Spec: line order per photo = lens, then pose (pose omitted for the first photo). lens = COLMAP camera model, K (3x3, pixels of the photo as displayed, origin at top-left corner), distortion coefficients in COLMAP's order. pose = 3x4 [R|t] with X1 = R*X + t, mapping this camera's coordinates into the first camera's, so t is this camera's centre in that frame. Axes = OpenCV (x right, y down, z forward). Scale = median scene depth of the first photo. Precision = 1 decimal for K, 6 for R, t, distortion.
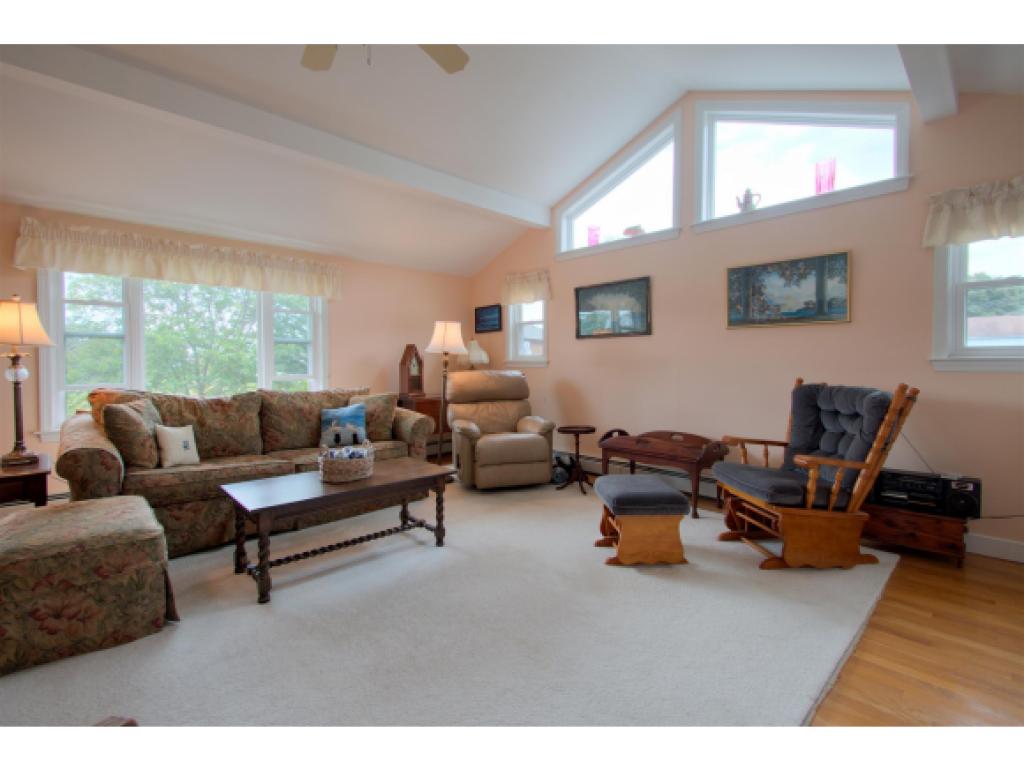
lens RADIAL K [[478.8, 0, 504.5], [0, 478.8, 378.5], [0, 0, 1]] dist [0.034016, -0.021567]
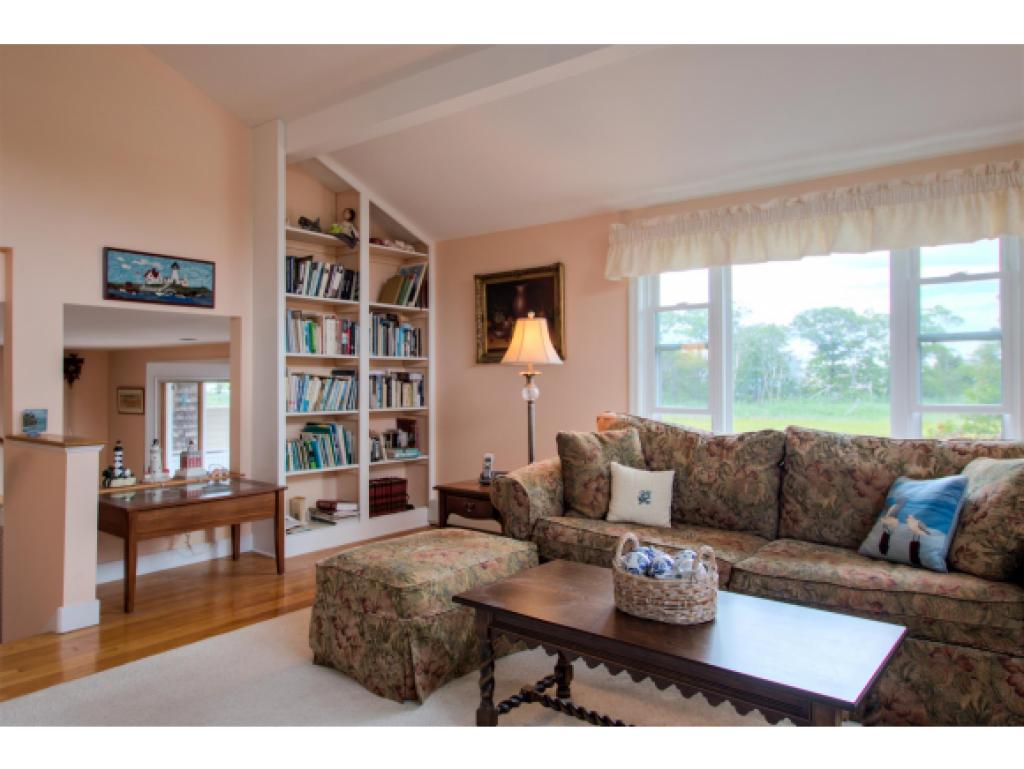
lens RADIAL K [[709.3, 0, 512.0], [0, 709.3, 384.5], [0, 0, 1]] dist [-0.000603, 0.001169]
pose [[0.133288, 0.001412, -0.991076, 0.287809], [-0.031596, 0.999497, -0.002825, -0.014861], [0.990574, 0.031690, 0.133265, 0.559372]]
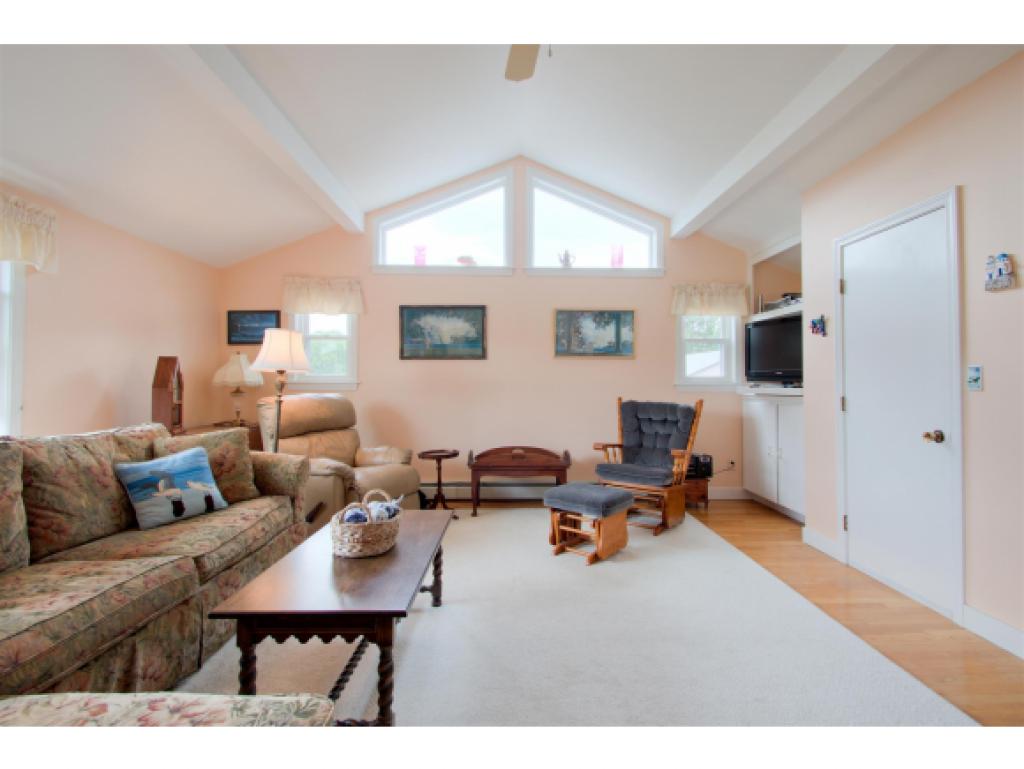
lens RADIAL K [[489.1, 0, 517.1], [0, 489.1, 375.8], [0, 0, 1]] dist [0.014573, -0.000164]
pose [[0.655433, 0.016387, 0.755075, -0.551032], [0.020185, 0.999027, -0.039202, -0.010589], [-0.754983, 0.040935, 0.654465, 0.259334]]
